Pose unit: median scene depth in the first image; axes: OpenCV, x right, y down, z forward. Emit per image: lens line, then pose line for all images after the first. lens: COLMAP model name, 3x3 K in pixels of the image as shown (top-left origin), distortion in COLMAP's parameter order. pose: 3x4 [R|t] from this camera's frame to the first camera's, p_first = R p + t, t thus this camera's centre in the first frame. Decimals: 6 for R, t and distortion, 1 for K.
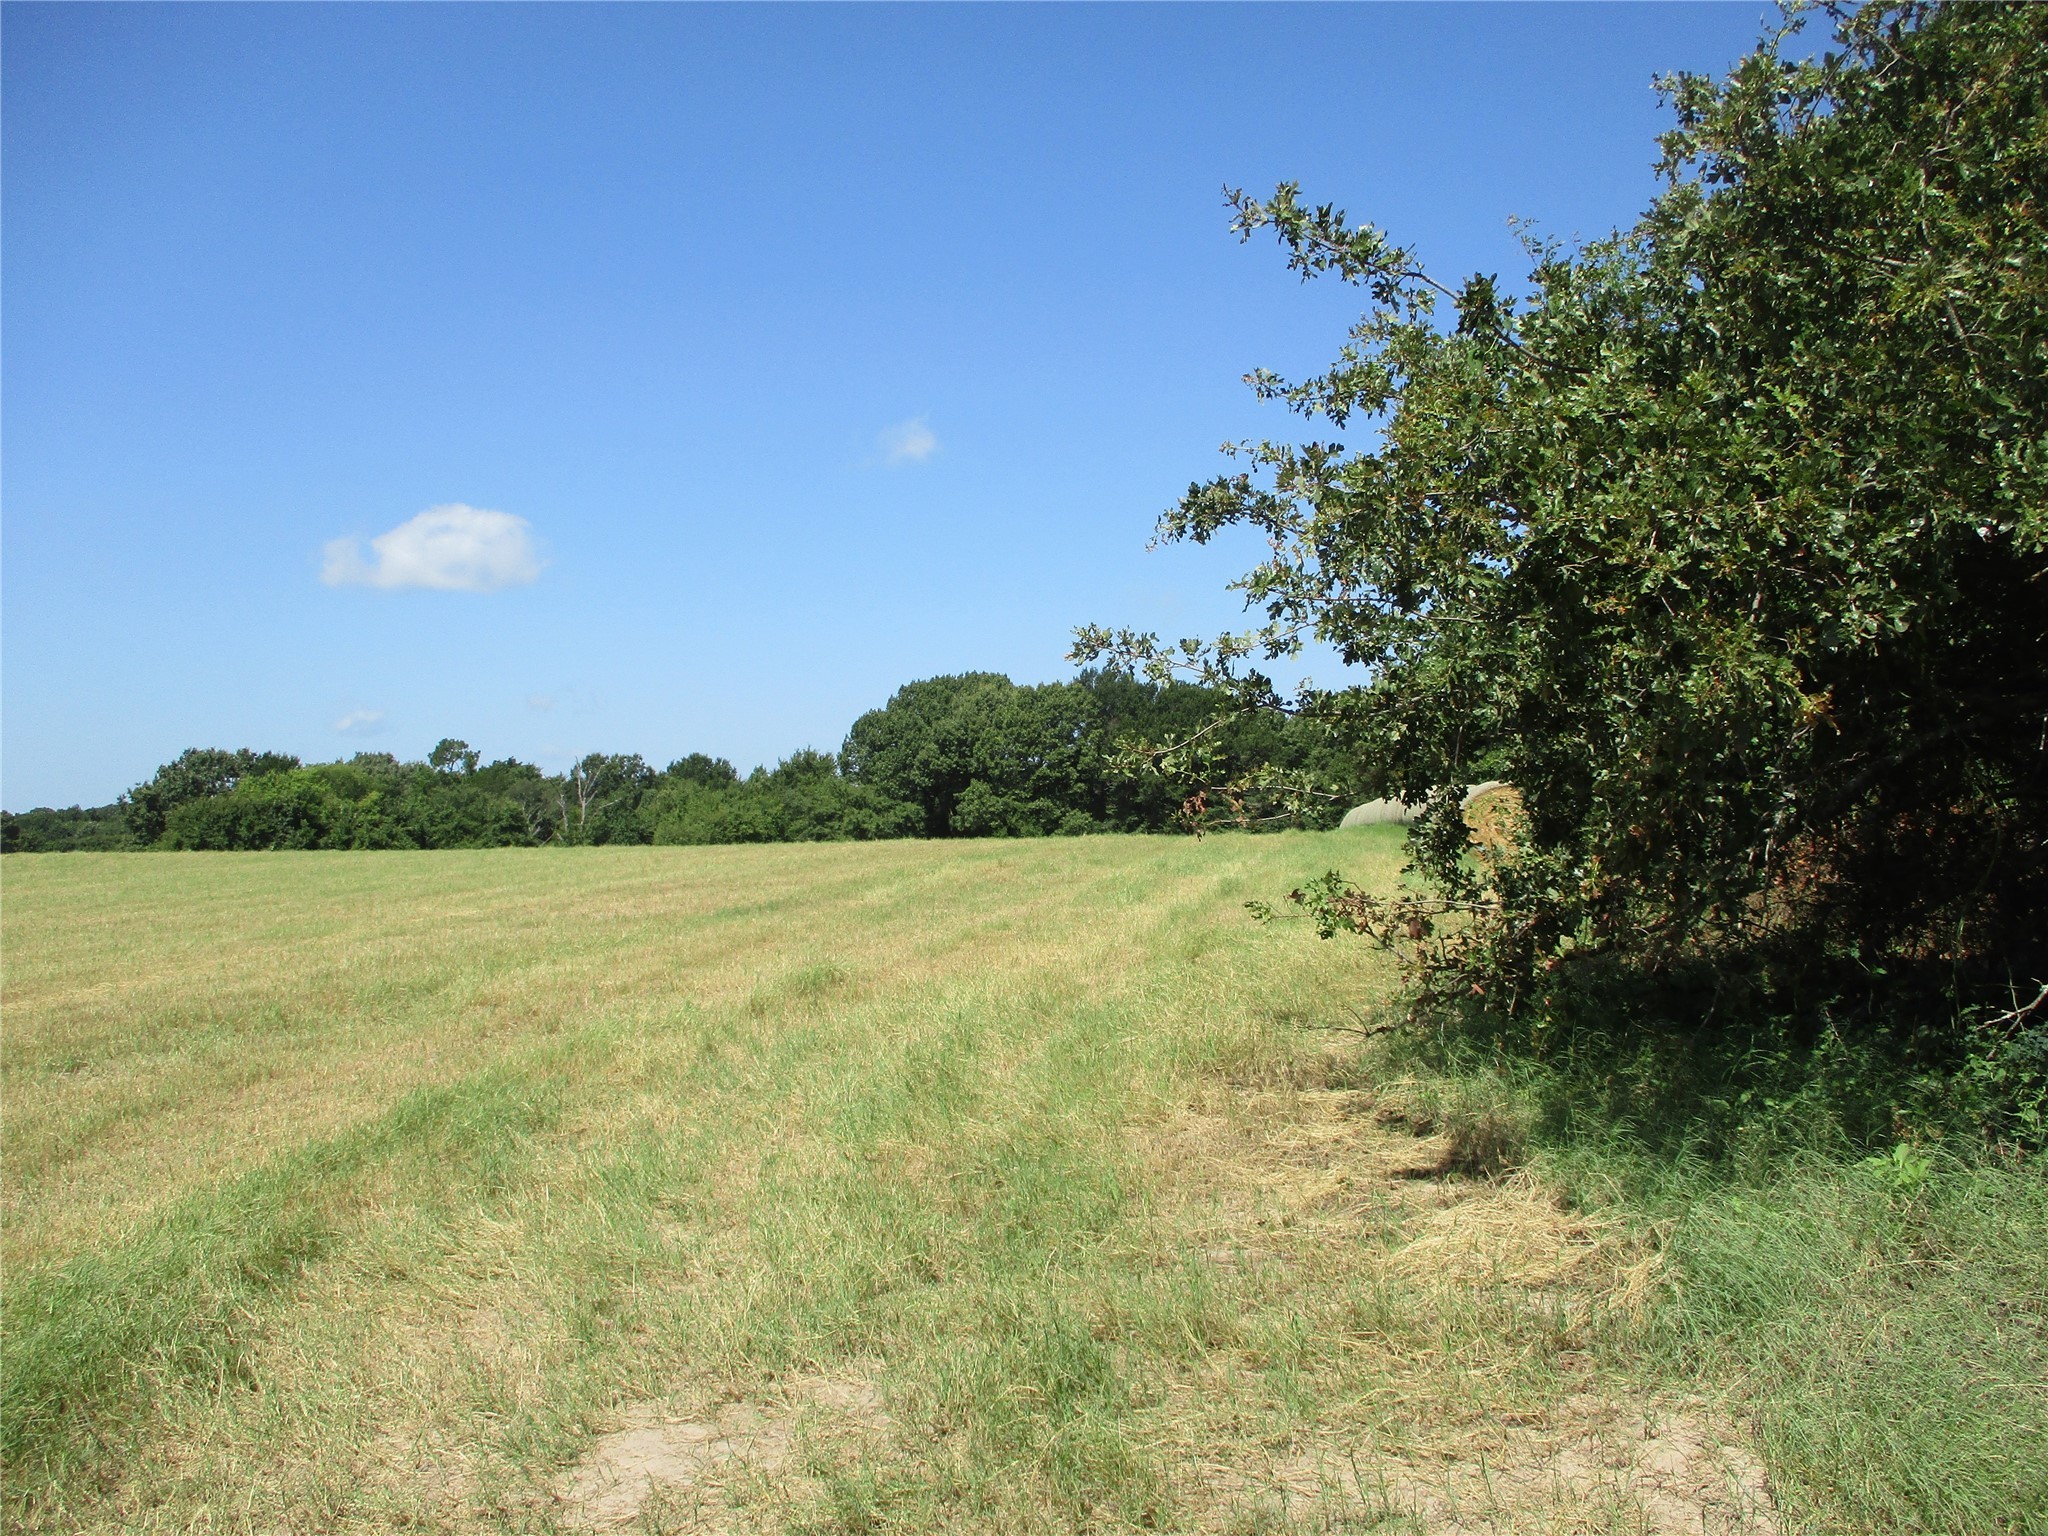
lens RADIAL K [[1691.9, 0, 1025.9], [0, 1691.9, 719.0], [0, 0, 1]] dist [-0.029334, 0.021596]
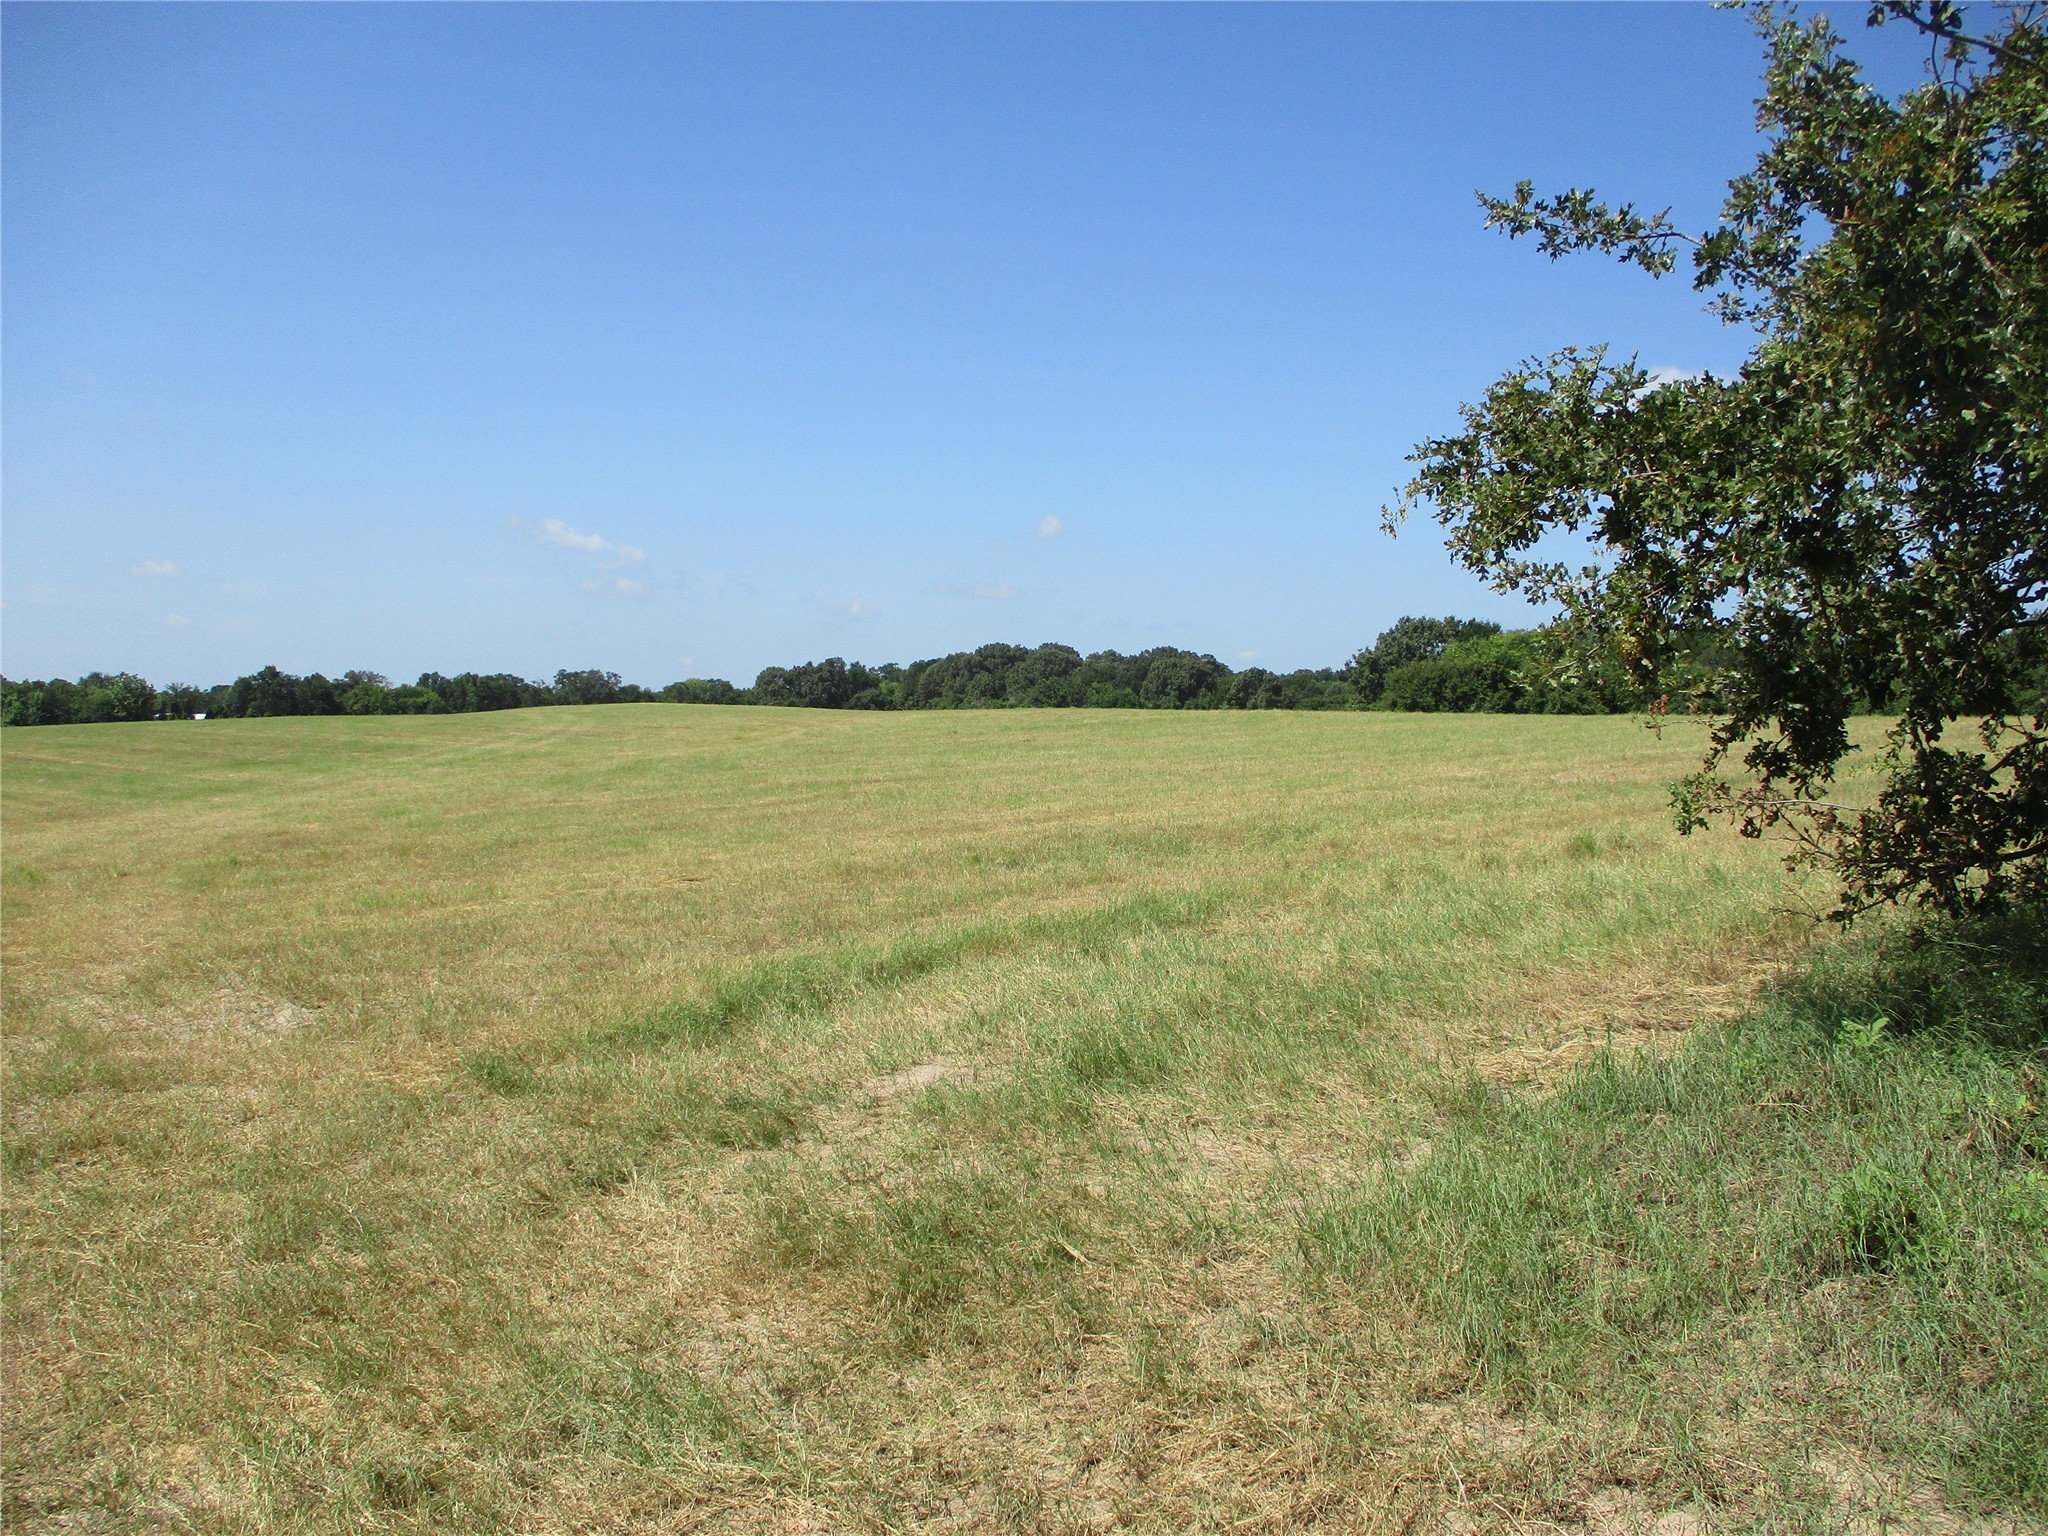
lens RADIAL K [[1691.9, 0, 1036.0], [0, 1691.9, 765.3], [0, 0, 1]] dist [-0.029334, 0.021596]
pose [[0.767227, 0.043026, -0.639930, 0.164855], [0.026639, 0.994749, 0.098821, -0.009510], [0.640822, -0.092866, 0.762052, -0.037437]]
